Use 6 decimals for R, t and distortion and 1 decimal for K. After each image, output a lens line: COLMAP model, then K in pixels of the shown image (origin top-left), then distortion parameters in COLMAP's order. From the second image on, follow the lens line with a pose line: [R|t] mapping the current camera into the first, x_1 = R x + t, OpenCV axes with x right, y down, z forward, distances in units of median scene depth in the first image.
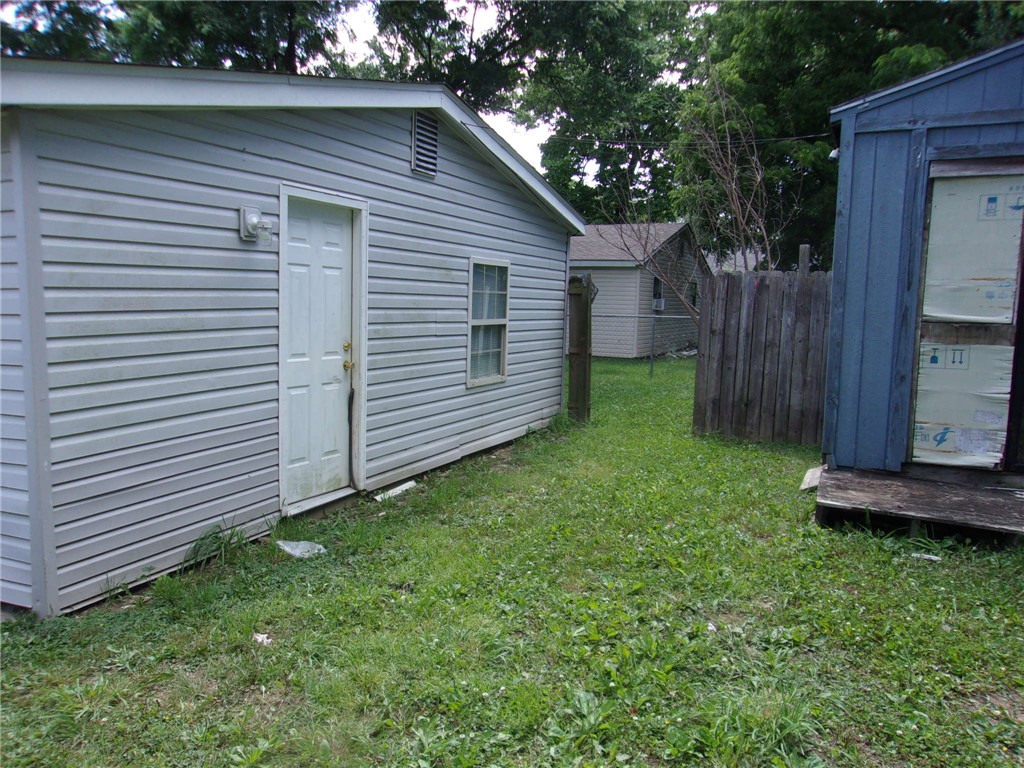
lens RADIAL K [[812.6, 0, 512.0], [0, 812.6, 384.0], [0, 0, 1]] dist [-0.027550, 0.093797]
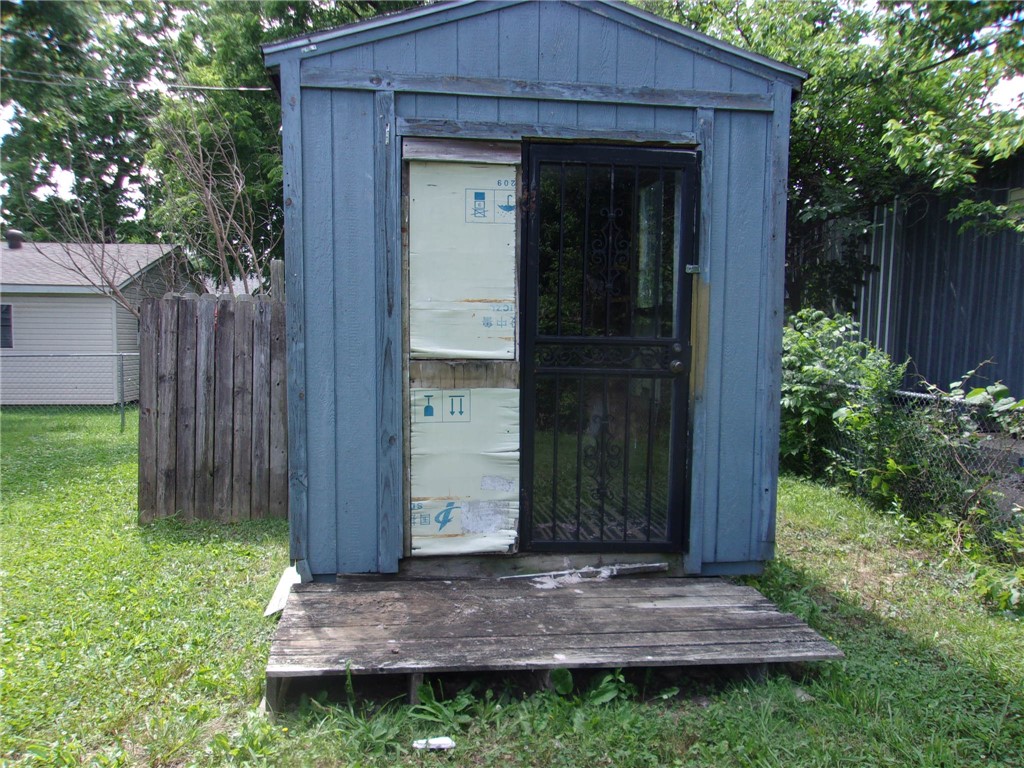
lens RADIAL K [[812.6, 0, 512.0], [0, 812.6, 384.0], [0, 0, 1]] dist [-0.027550, 0.093797]
pose [[0.842511, -0.054020, 0.535964, 0.193736], [0.073796, 0.997153, -0.015501, -0.037072], [-0.533601, 0.052612, 0.844098, 0.344458]]
